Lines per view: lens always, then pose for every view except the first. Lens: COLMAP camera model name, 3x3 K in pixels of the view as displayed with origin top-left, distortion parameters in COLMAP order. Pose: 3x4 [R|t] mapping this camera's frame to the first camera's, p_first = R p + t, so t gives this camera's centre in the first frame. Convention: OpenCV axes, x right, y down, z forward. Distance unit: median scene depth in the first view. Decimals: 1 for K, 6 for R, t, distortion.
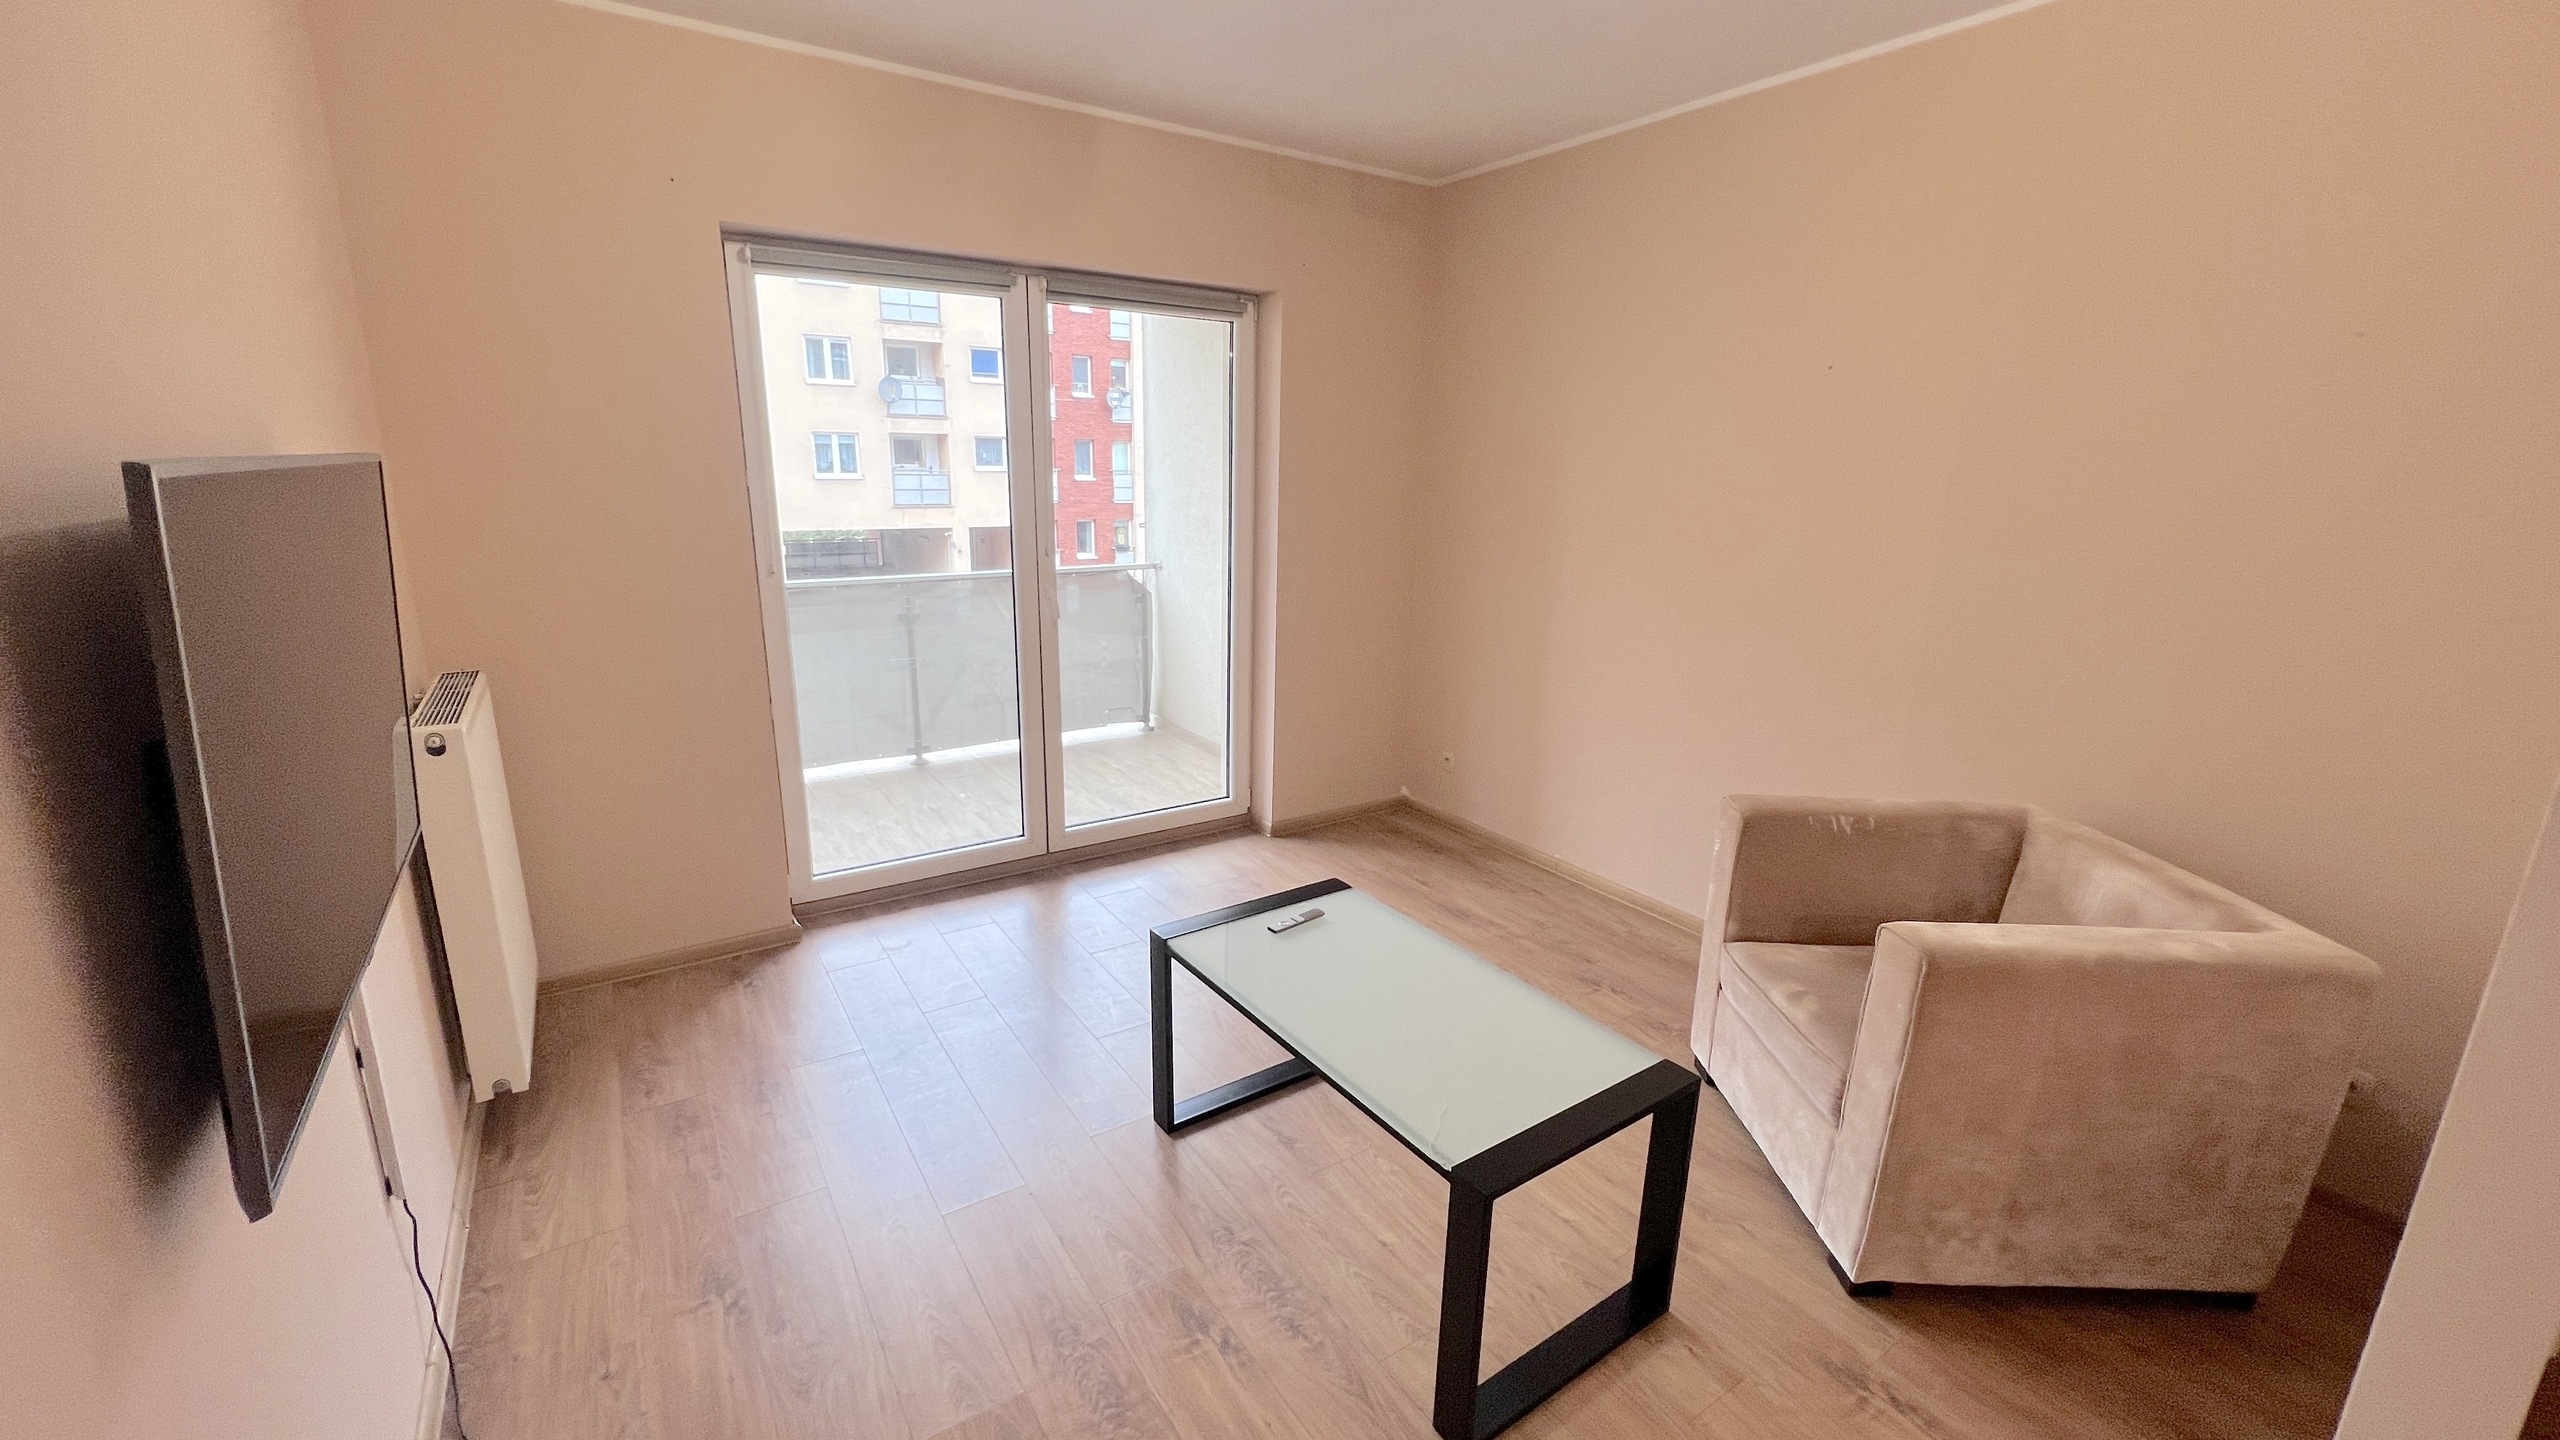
lens RADIAL K [[1021.5, 0, 1273.0], [0, 1021.5, 715.2], [0, 0, 1]] dist [0.000937, 0.000052]
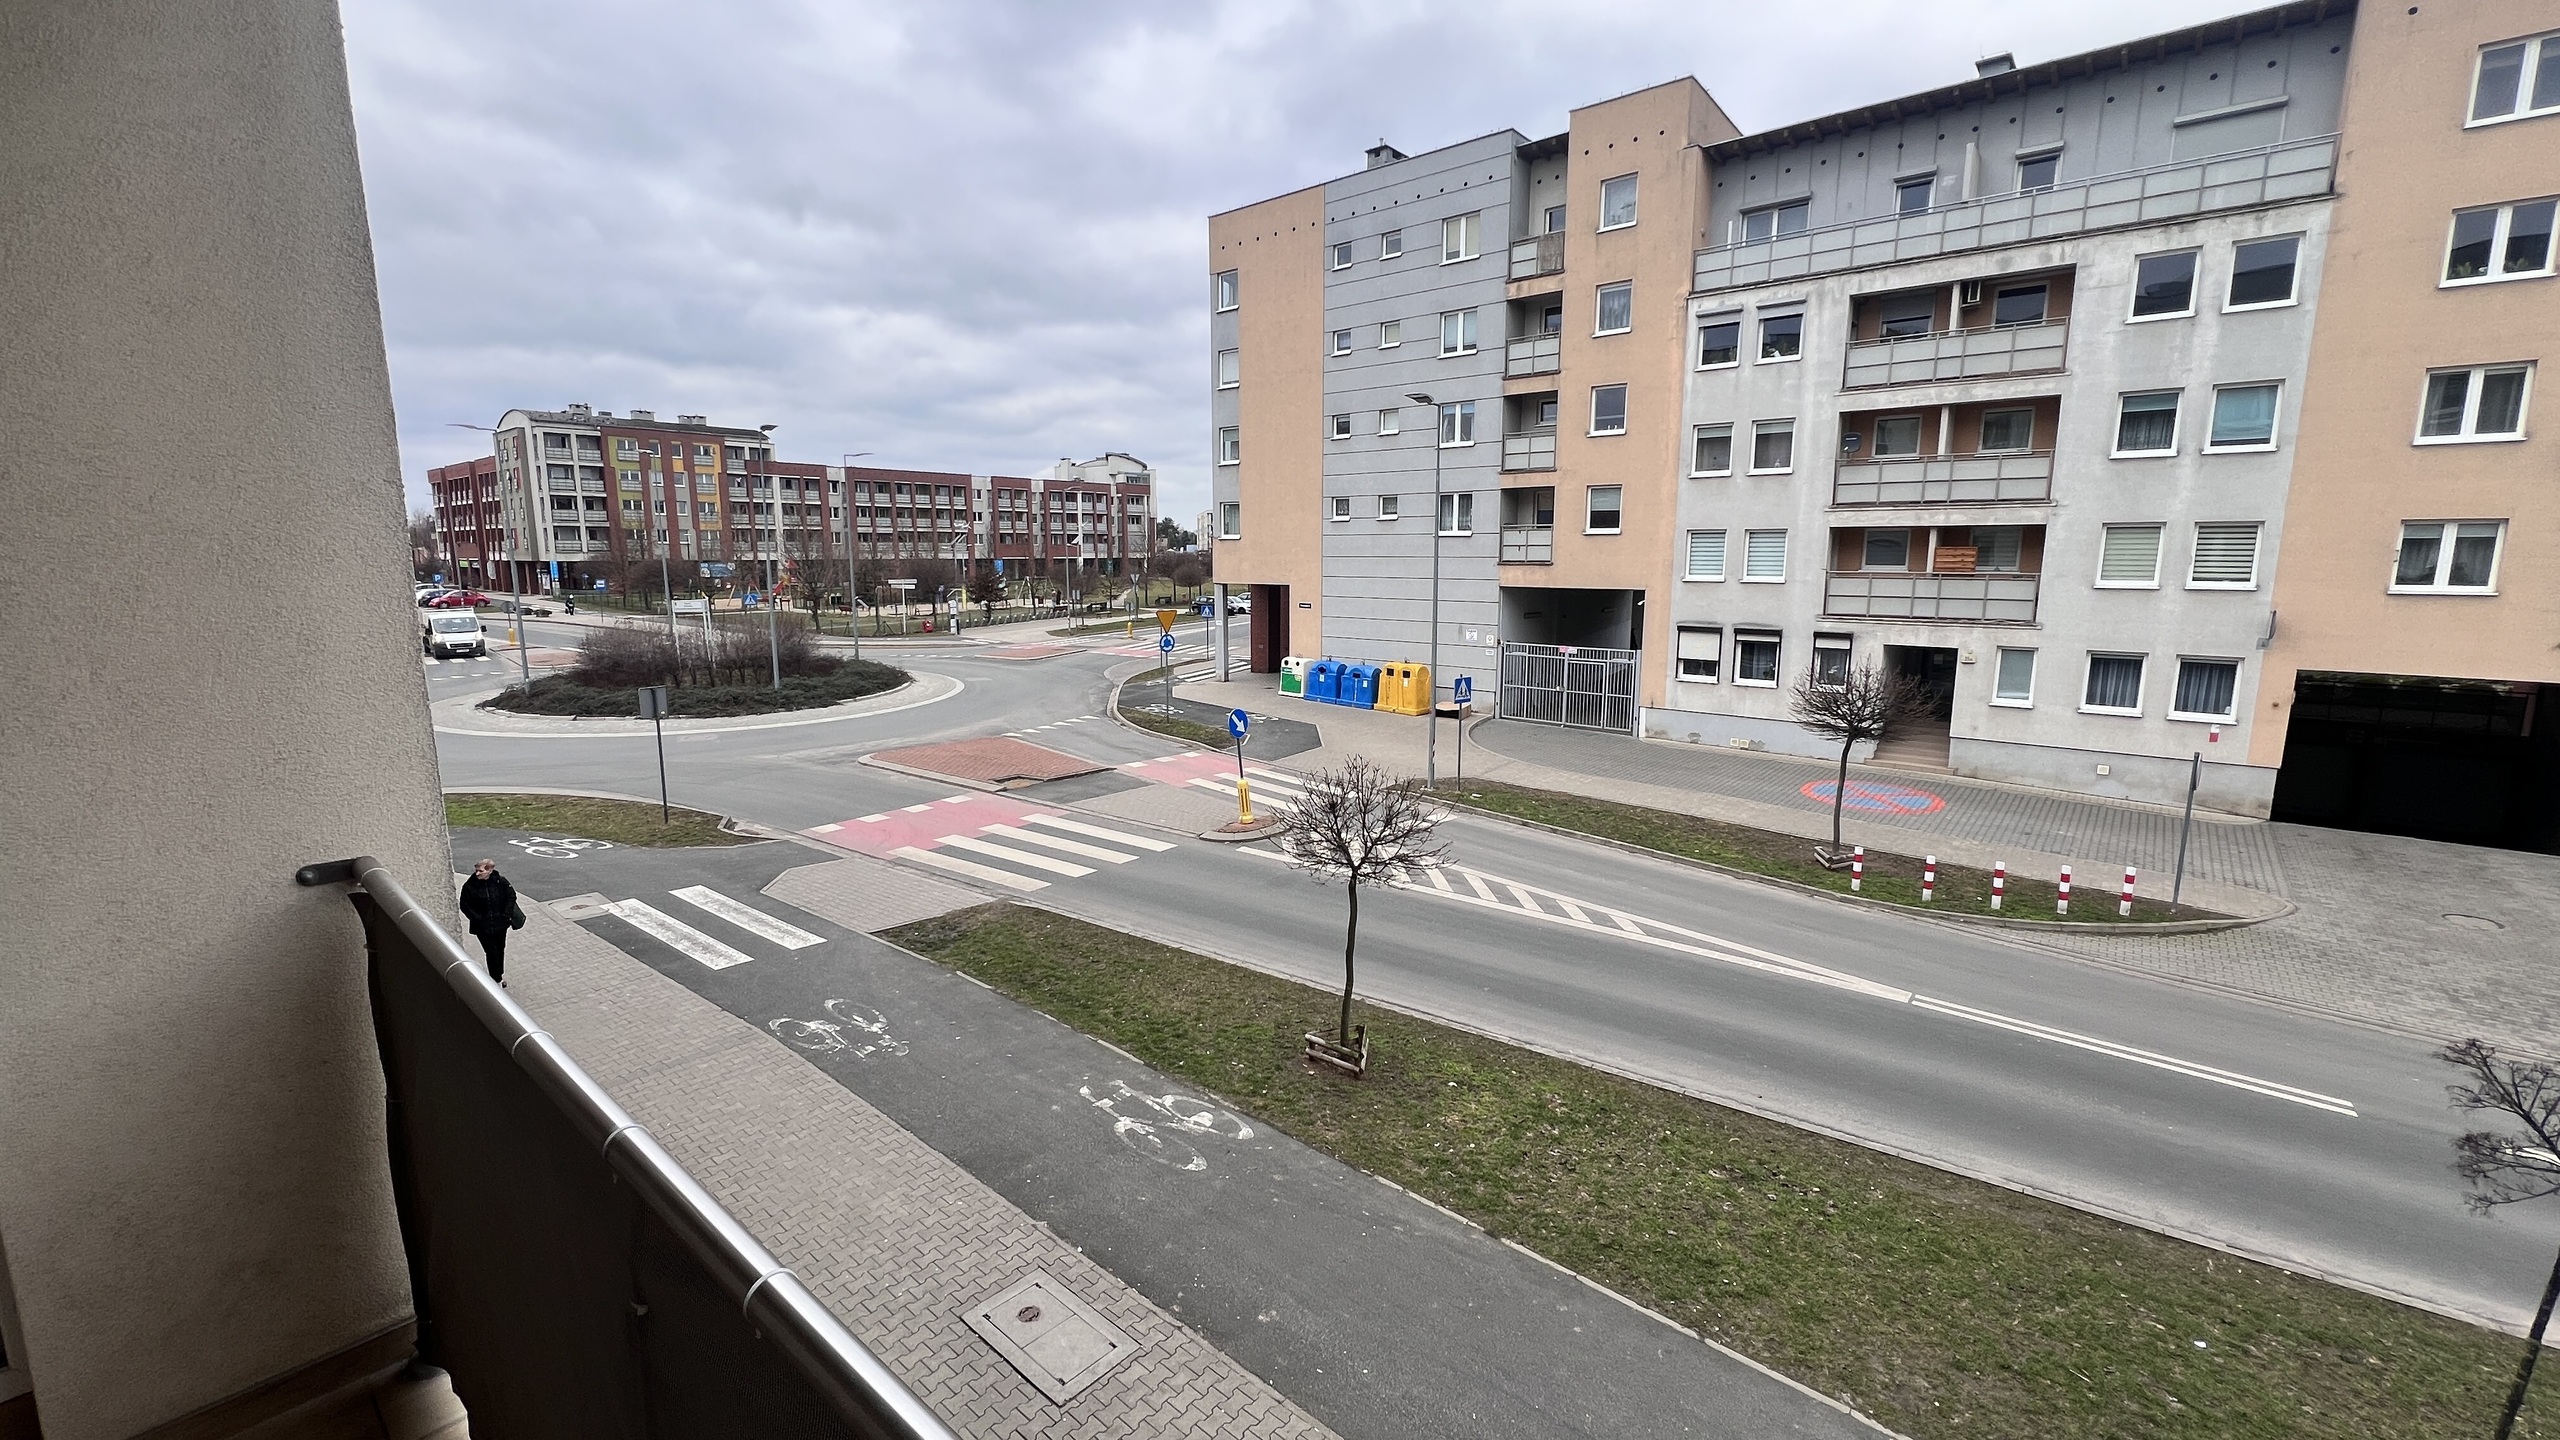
lens RADIAL K [[1021.5, 0, 1286.1], [0, 1021.5, 715.3], [0, 0, 1]] dist [0.000937, 0.000052]
pose [[0.281704, 0.135291, -0.949915, -0.029358], [-0.230454, 0.970570, 0.069890, -0.044941], [0.931415, 0.199223, 0.304591, 0.185744]]
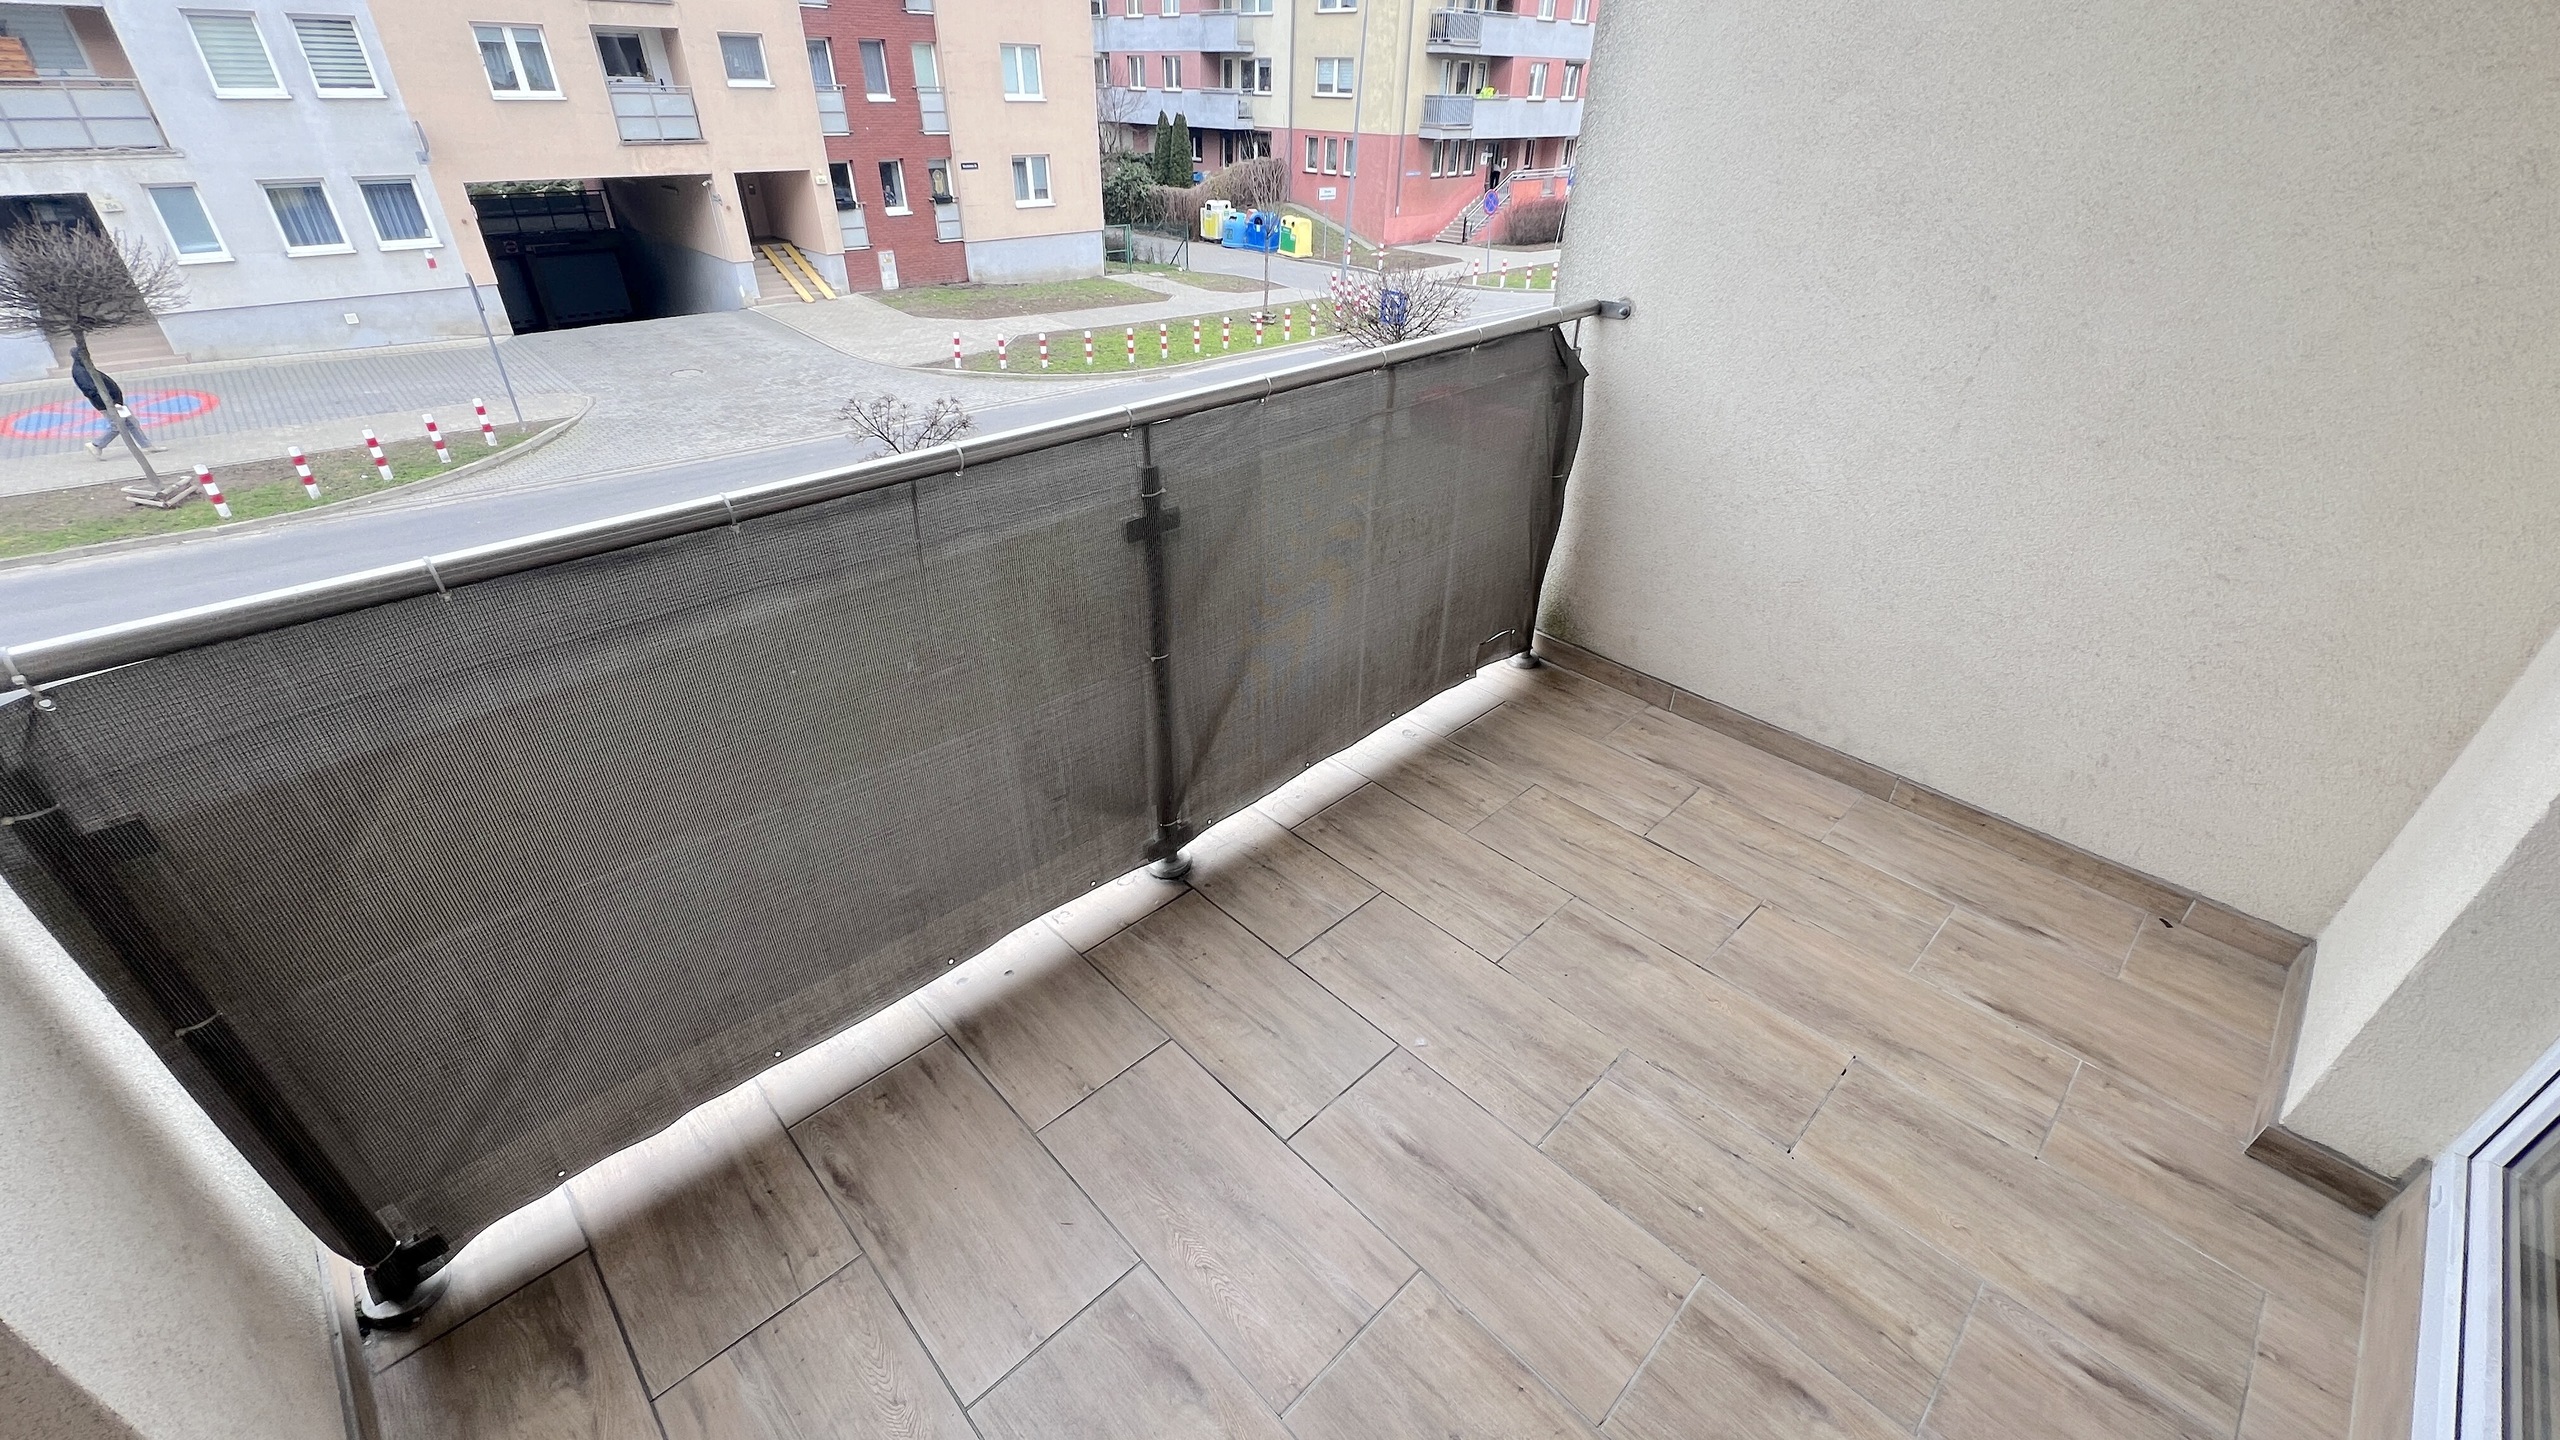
lens RADIAL K [[1021.5, 0, 1264.7], [0, 1021.5, 714.5], [0, 0, 1]] dist [0.000937, 0.000052]
pose [[0.984393, -0.092771, 0.149547, -0.068267], [0.042162, 0.949346, 0.311392, -0.025457], [-0.170860, -0.300227, 0.938441, 0.118241]]
